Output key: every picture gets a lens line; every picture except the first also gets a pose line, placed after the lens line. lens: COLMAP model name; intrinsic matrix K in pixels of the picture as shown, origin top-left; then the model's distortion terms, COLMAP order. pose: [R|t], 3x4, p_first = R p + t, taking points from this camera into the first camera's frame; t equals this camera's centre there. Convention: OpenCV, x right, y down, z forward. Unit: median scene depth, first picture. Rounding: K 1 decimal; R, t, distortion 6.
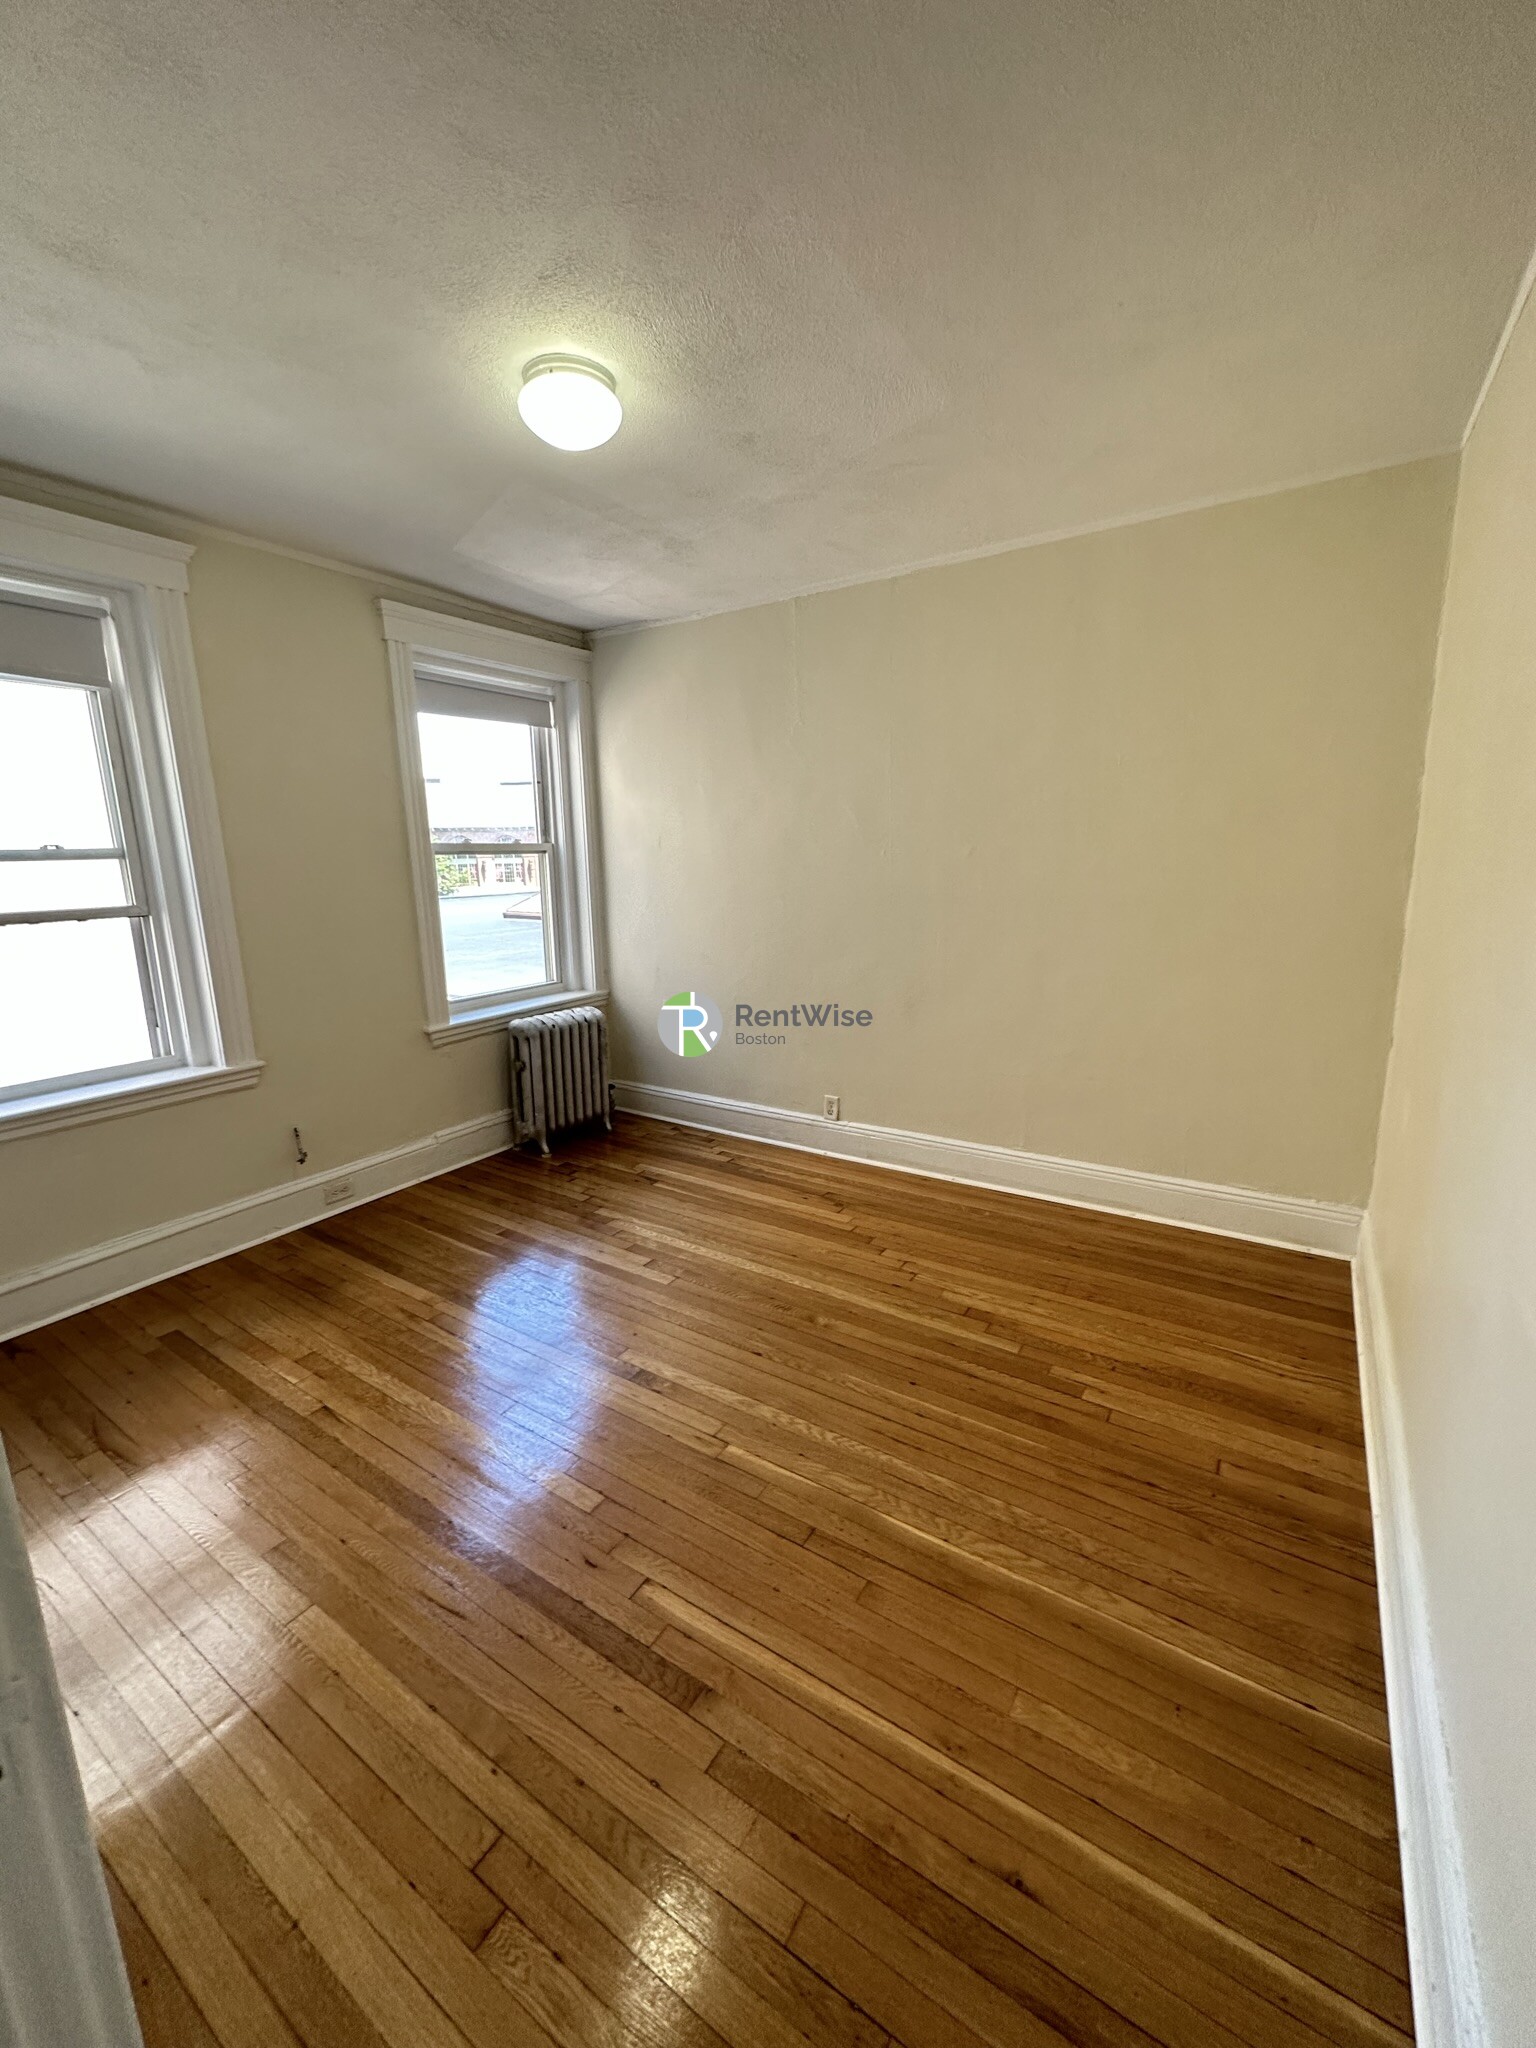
lens RADIAL K [[818.0, 0, 766.1], [0, 818.0, 1022.8], [0, 0, 1]] dist [-0.001620, 0.000637]
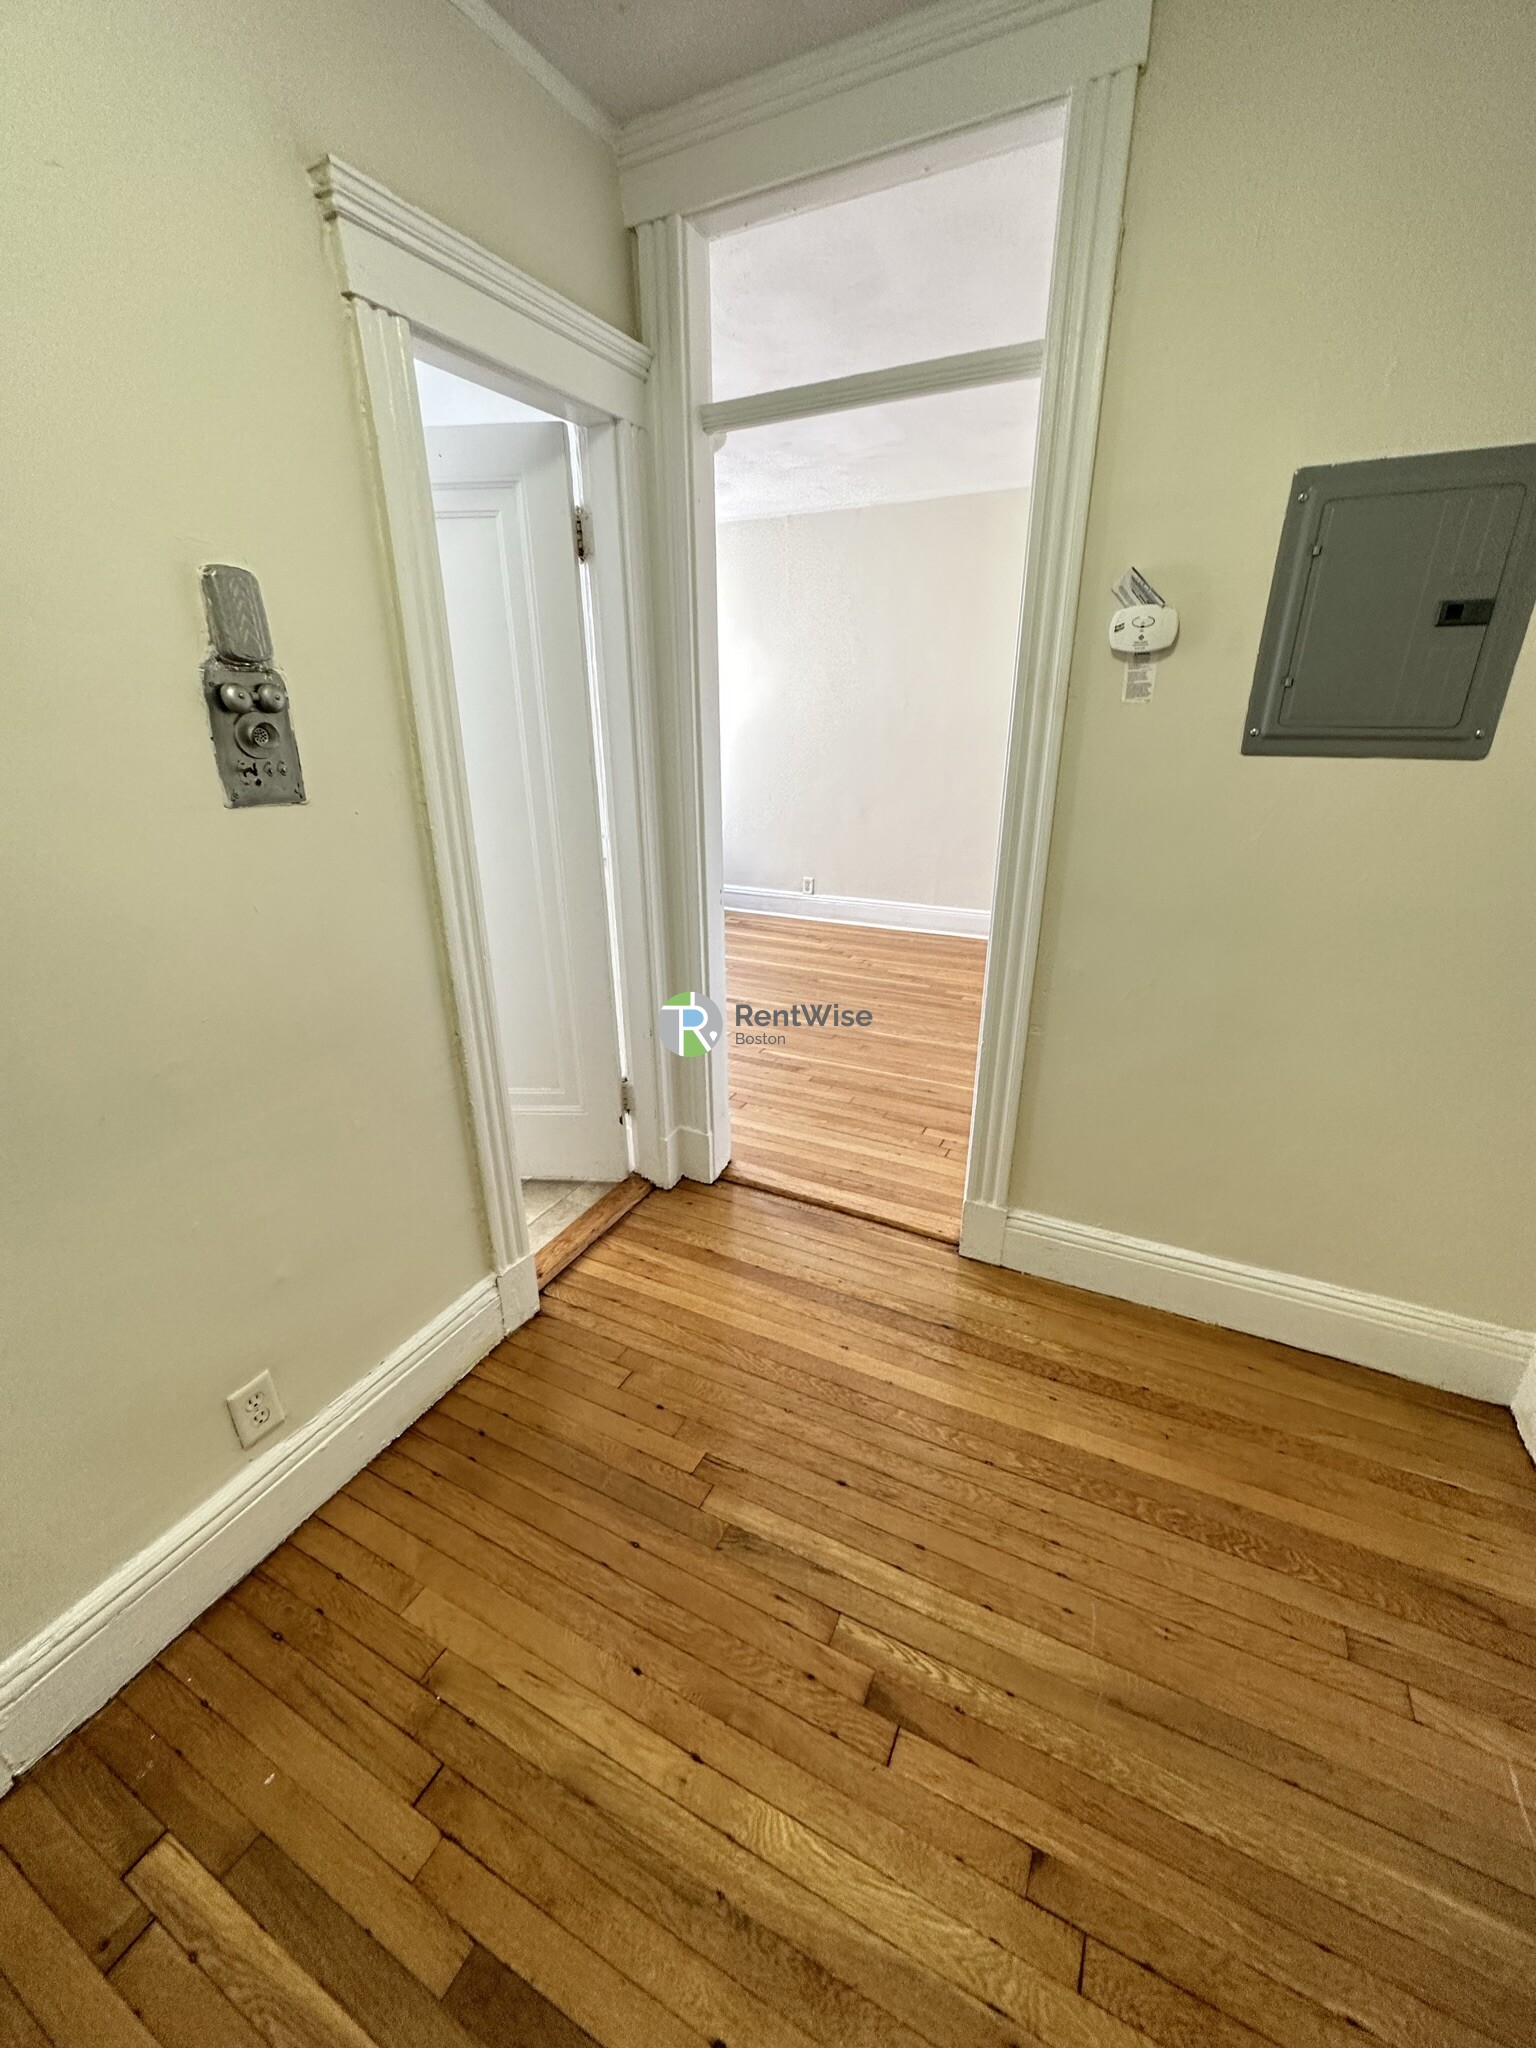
lens RADIAL K [[818.0, 0, 766.1], [0, 818.0, 1022.8], [0, 0, 1]] dist [-0.001620, 0.000637]
pose [[0.994247, -0.023532, 0.104495, -0.227064], [0.006570, 0.987130, 0.159787, 0.163999], [-0.106910, -0.158181, 0.981605, -0.703901]]
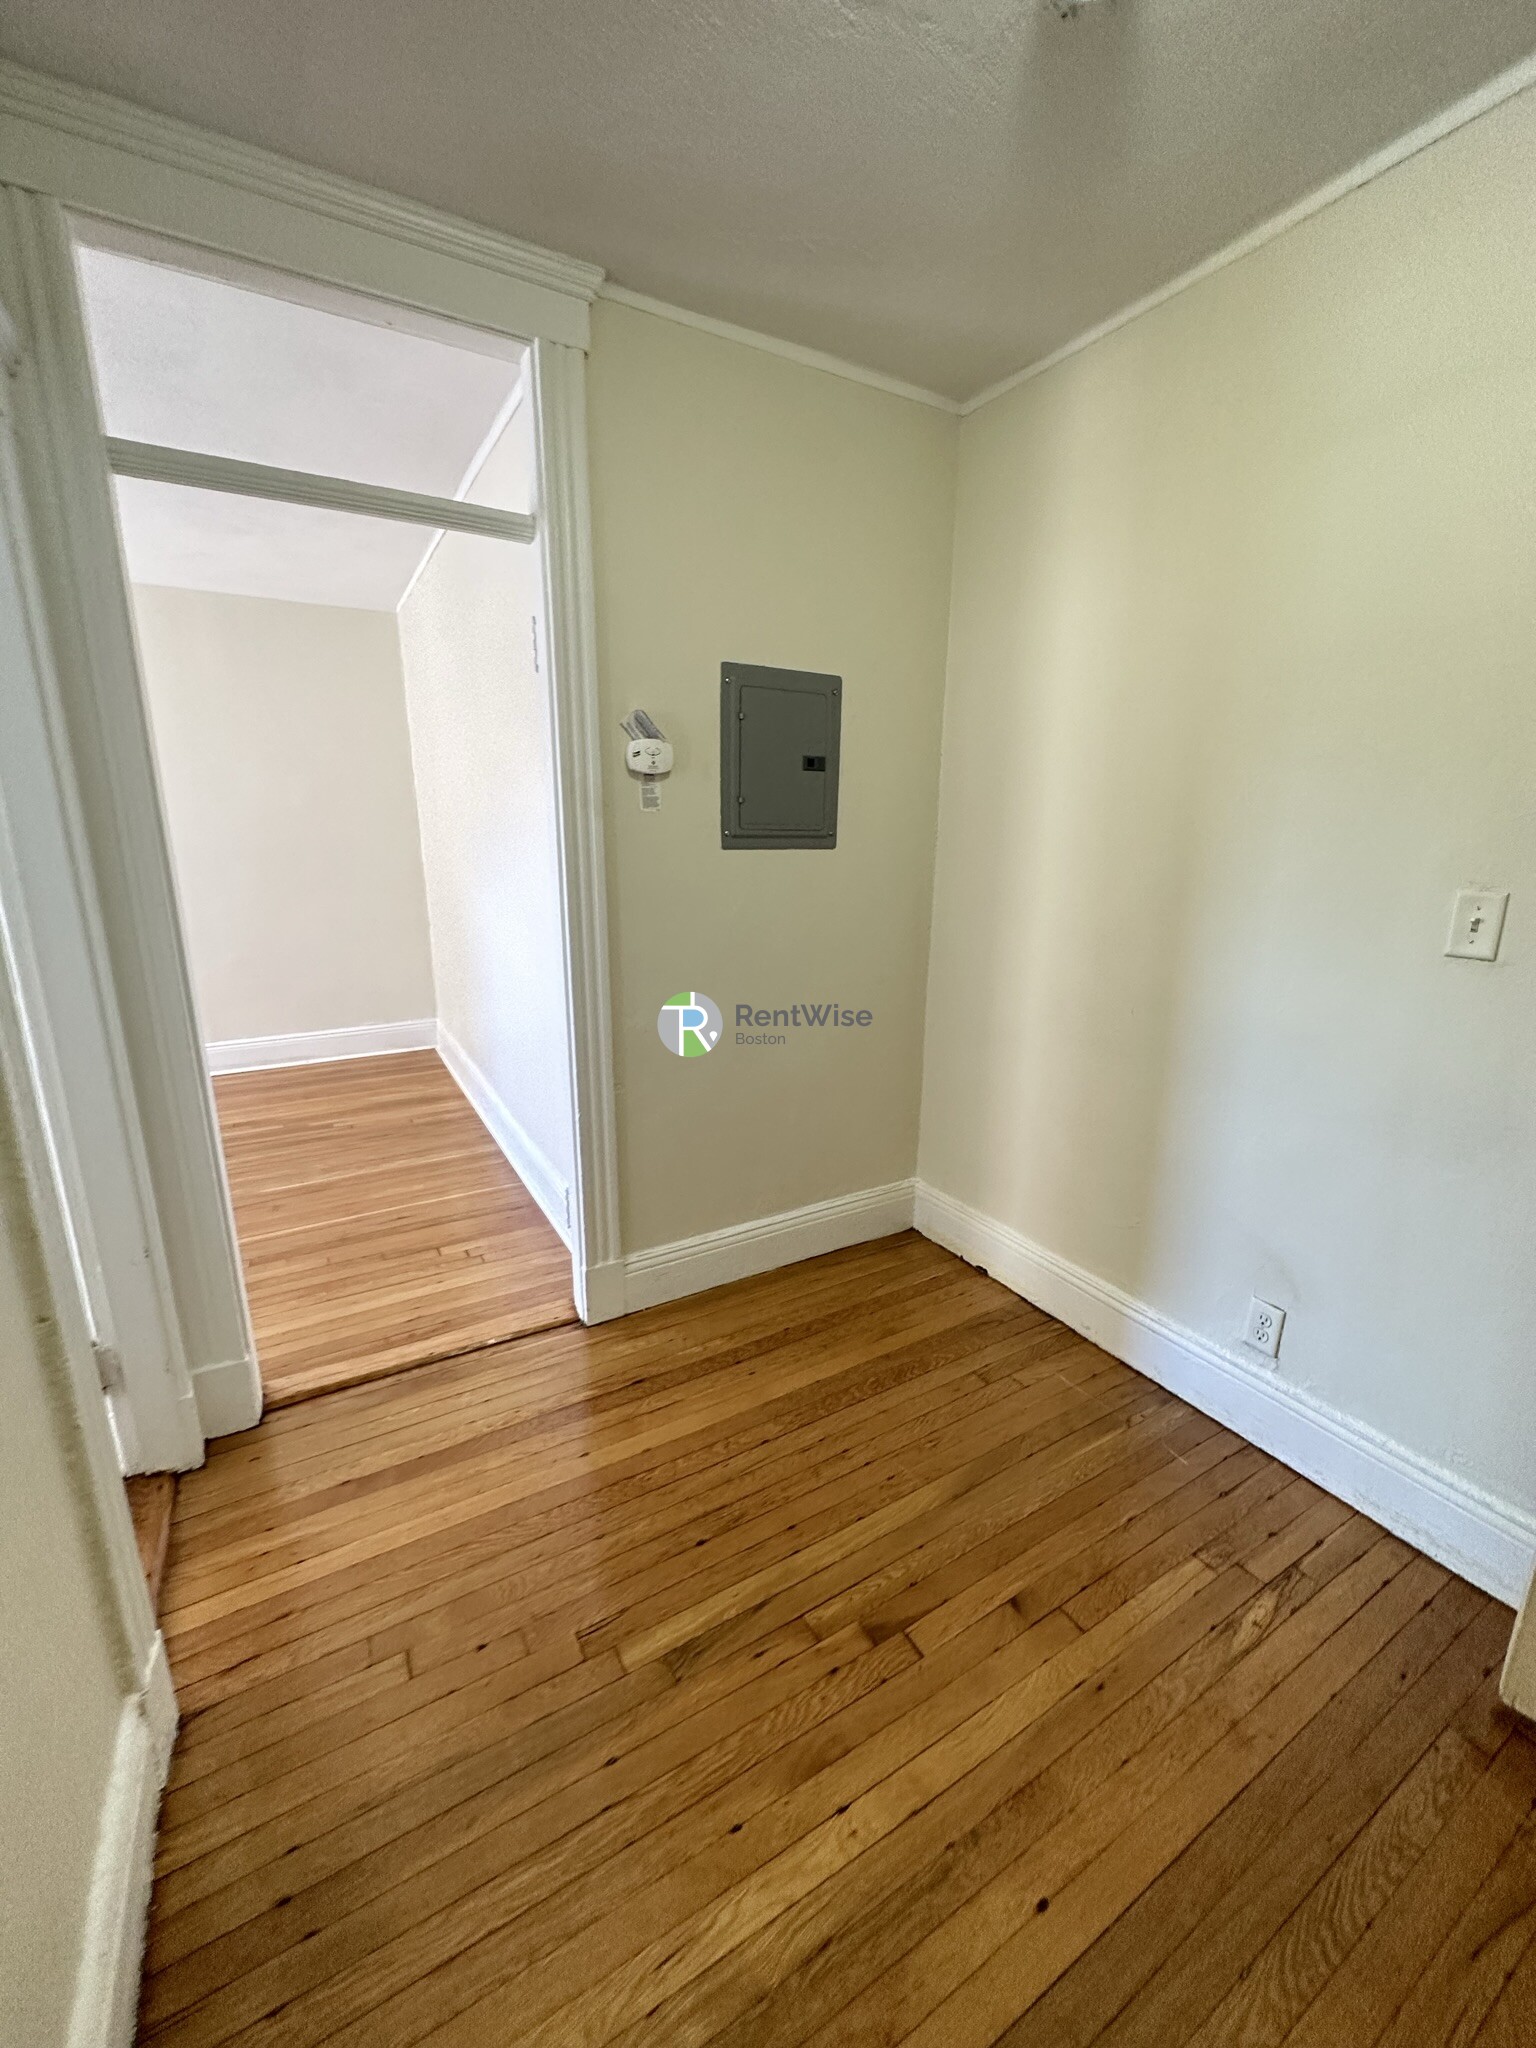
lens RADIAL K [[818.0, 0, 766.1], [0, 818.0, 1022.8], [0, 0, 1]] dist [-0.001620, 0.000637]
pose [[0.452102, -0.185498, 0.872465, -0.555761], [0.166000, 0.978546, 0.122033, 0.147269], [-0.876384, 0.089658, 0.473195, -0.540608]]
